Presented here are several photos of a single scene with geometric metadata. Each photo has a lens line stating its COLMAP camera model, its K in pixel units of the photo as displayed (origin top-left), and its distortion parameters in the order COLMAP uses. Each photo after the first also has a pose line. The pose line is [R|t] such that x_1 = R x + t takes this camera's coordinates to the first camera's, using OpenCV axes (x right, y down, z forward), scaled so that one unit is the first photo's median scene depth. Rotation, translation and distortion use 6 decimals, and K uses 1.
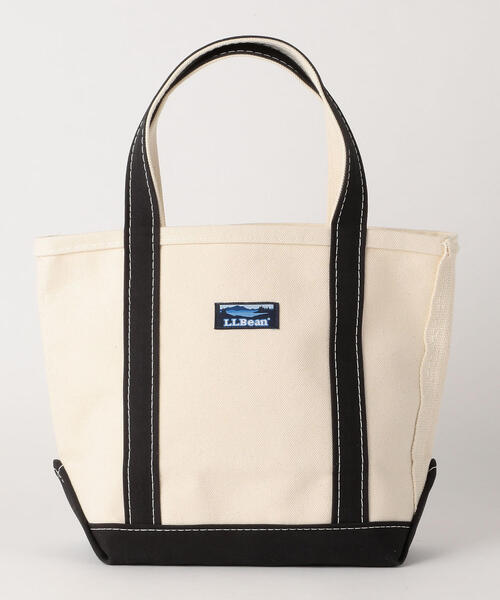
lens RADIAL K [[1753.8, 0, 249.2], [0, 1753.8, 300.4], [0, 0, 1]] dist [0.539996, 0.000000]
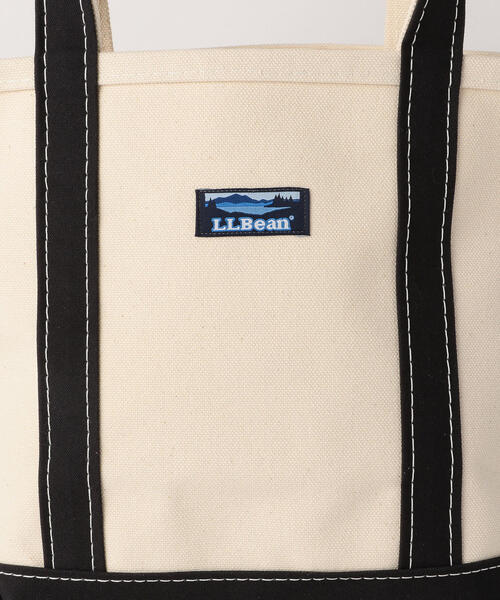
lens RADIAL K [[1501.1, 0, 244.6], [0, 1501.1, 301.7], [0, 0, 1]] dist [0.183913, 0.000000]
pose [[0.999995, -0.001724, 0.002478, -0.005185], [0.001430, 0.993460, 0.114170, -0.017722], [-0.002659, -0.114166, 0.993458, 0.513850]]
